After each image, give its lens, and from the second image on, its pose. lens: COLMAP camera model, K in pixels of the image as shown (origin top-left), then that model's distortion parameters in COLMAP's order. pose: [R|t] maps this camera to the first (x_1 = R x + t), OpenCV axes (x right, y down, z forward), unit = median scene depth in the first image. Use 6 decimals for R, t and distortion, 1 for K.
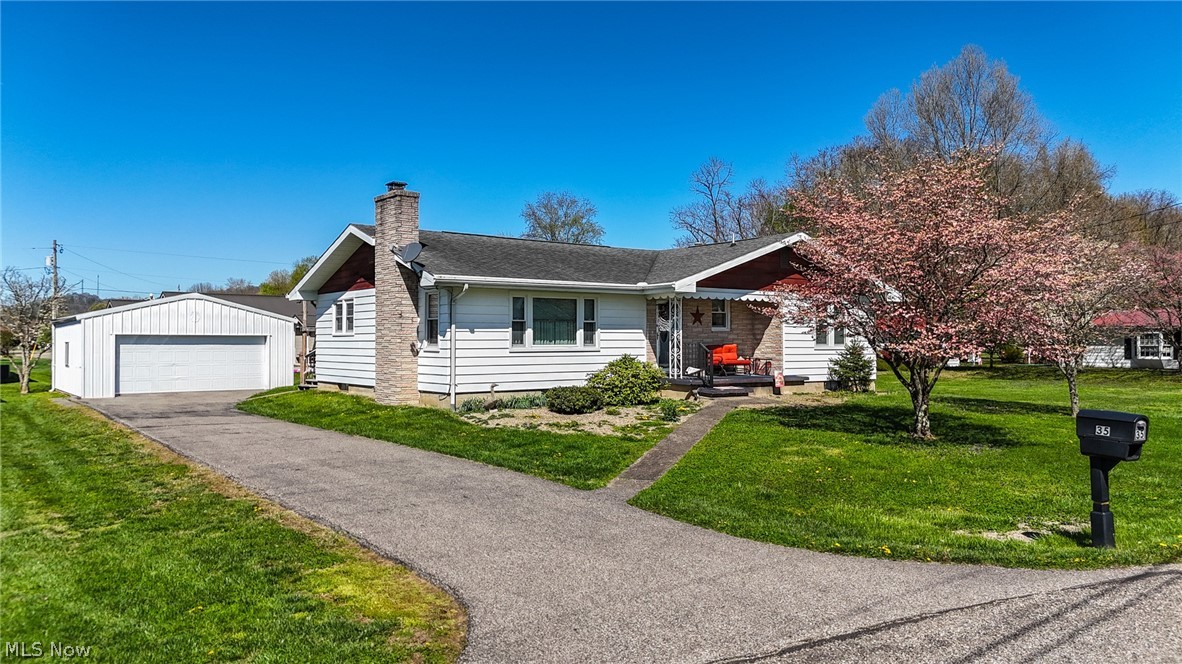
lens RADIAL K [[875.3, 0, 591.0], [0, 875.3, 332.0], [0, 0, 1]] dist [0.095491, -0.113035]
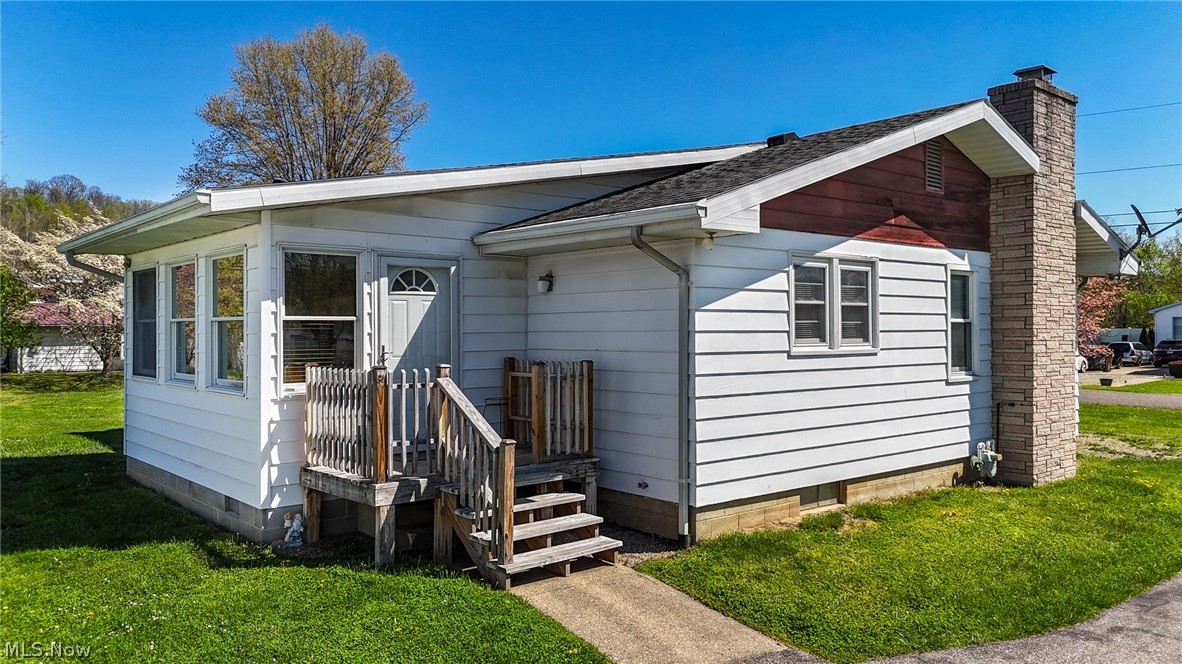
lens RADIAL K [[875.3, 0, 591.0], [0, 875.3, 332.0], [0, 0, 1]] dist [0.095491, -0.113035]
pose [[-0.063455, -0.001238, 0.997984, -0.671576], [-0.007722, 0.999970, 0.000749, -0.005142], [-0.997955, -0.007659, -0.063463, 1.171459]]
